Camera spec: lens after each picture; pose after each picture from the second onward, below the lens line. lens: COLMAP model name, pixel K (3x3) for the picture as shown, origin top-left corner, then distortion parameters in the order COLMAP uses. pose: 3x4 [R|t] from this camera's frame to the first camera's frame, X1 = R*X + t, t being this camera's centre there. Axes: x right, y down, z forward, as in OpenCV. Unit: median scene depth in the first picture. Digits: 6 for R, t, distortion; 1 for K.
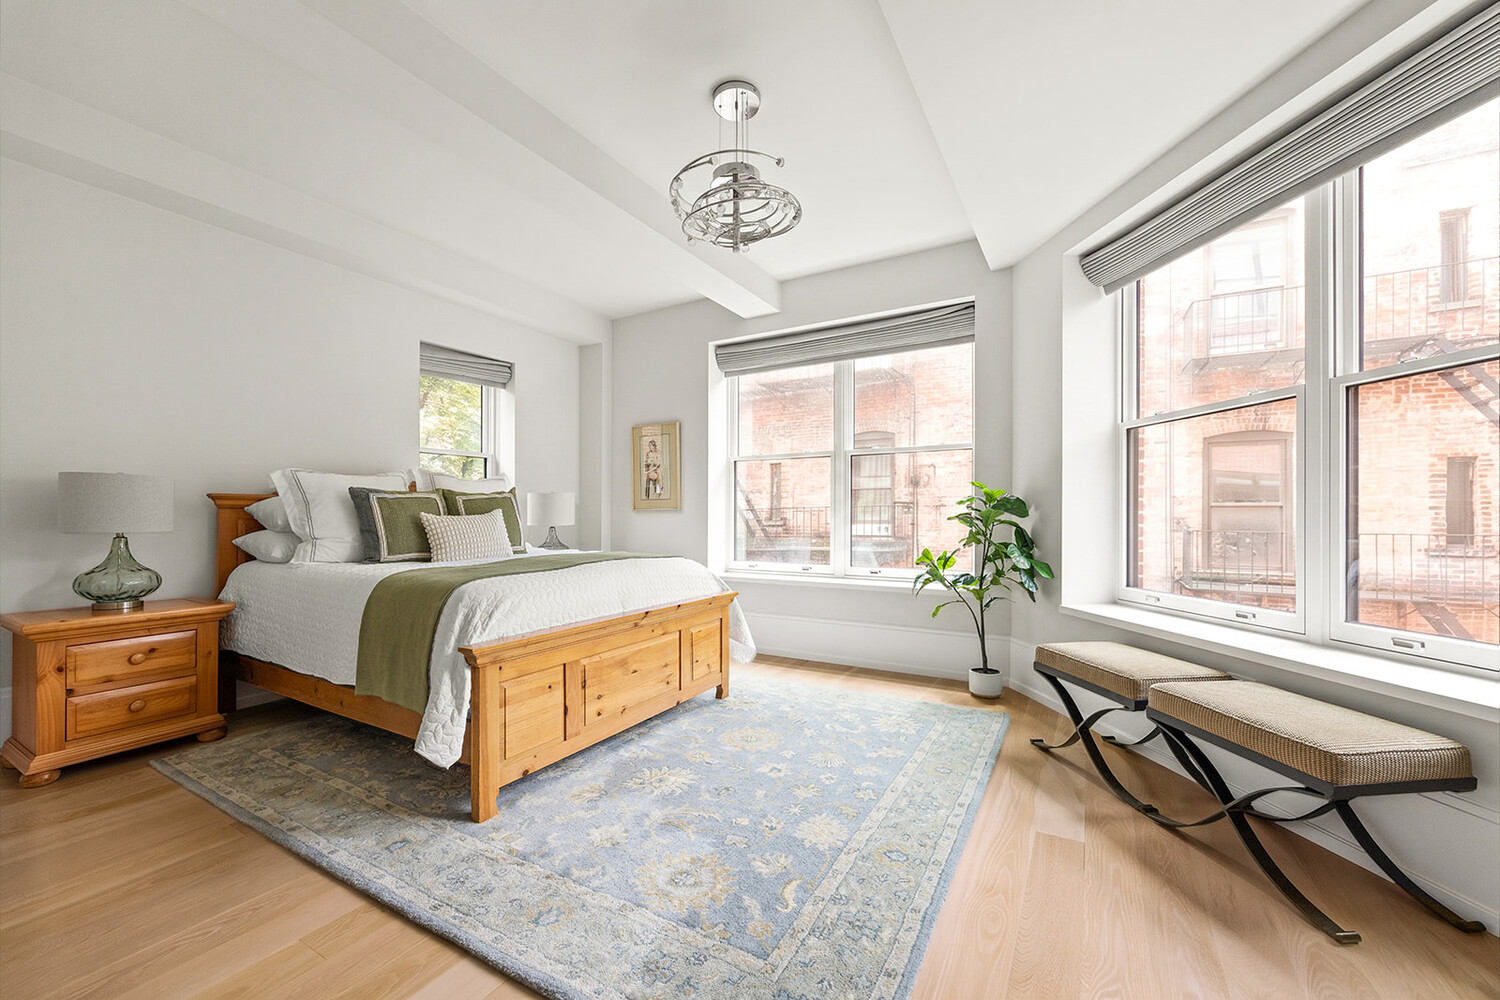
lens RADIAL K [[618.4, 0, 750.0], [0, 618.4, 500.0], [0, 0, 1]] dist [-0.000490, -0.000155]
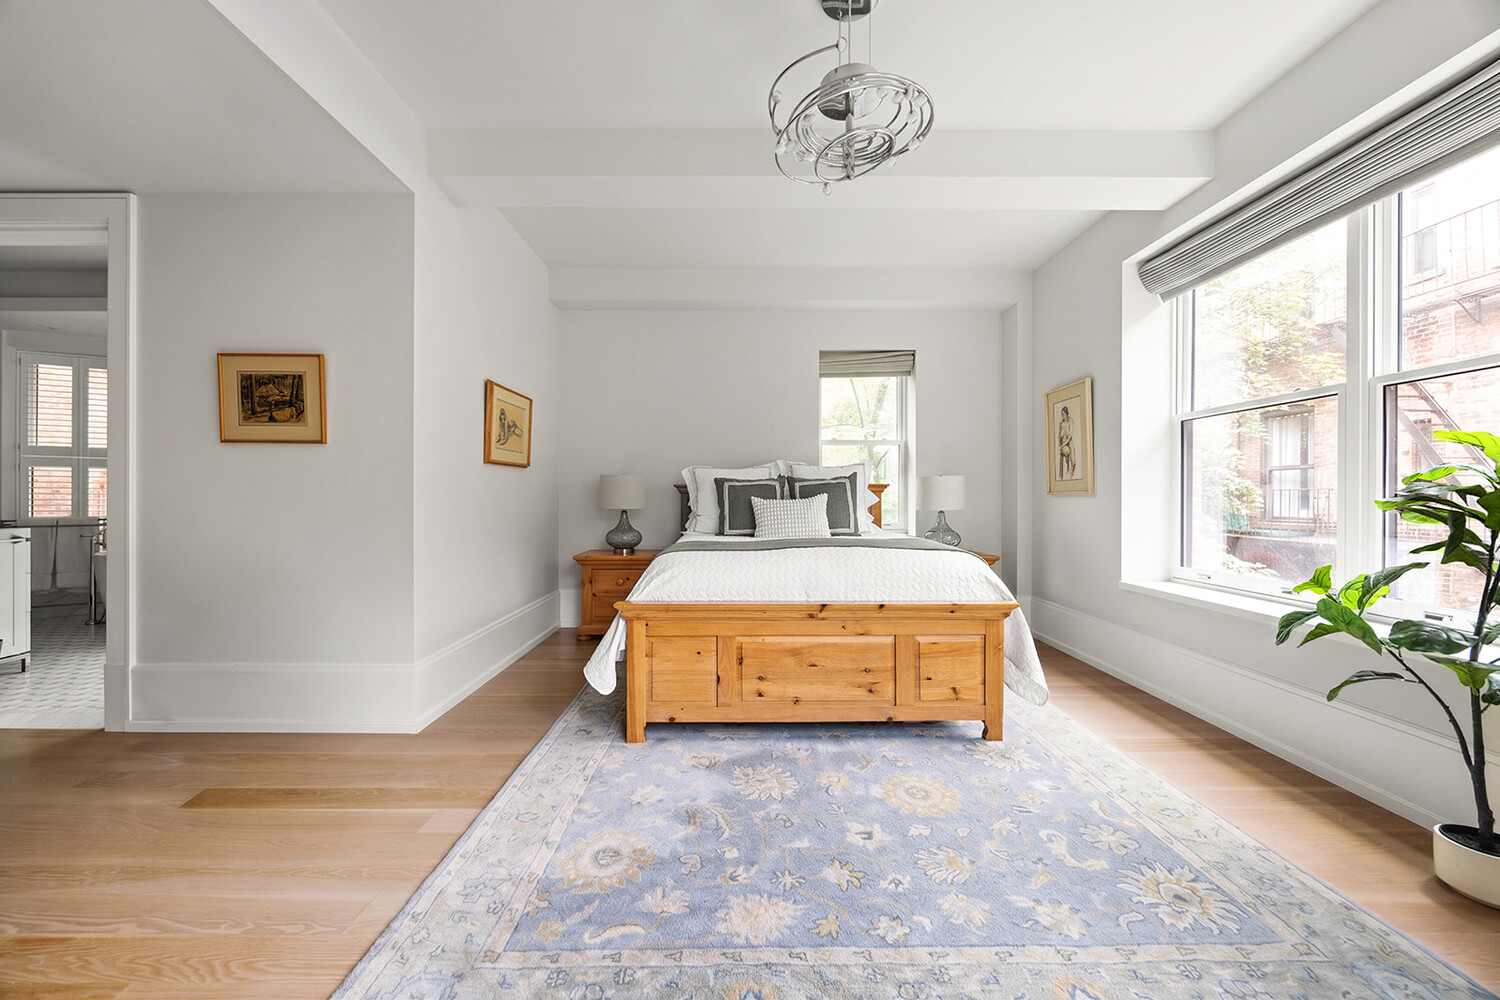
lens RADIAL K [[583.7, 0, 750.0], [0, 583.7, 500.0], [0, 0, 1]] dist [-0.001368, -0.000128]
pose [[0.488945, 0.003571, -0.872307, 0.489072], [0.017262, 0.999756, 0.013768, 0.011102], [0.872144, -0.021790, 0.488764, 0.441133]]
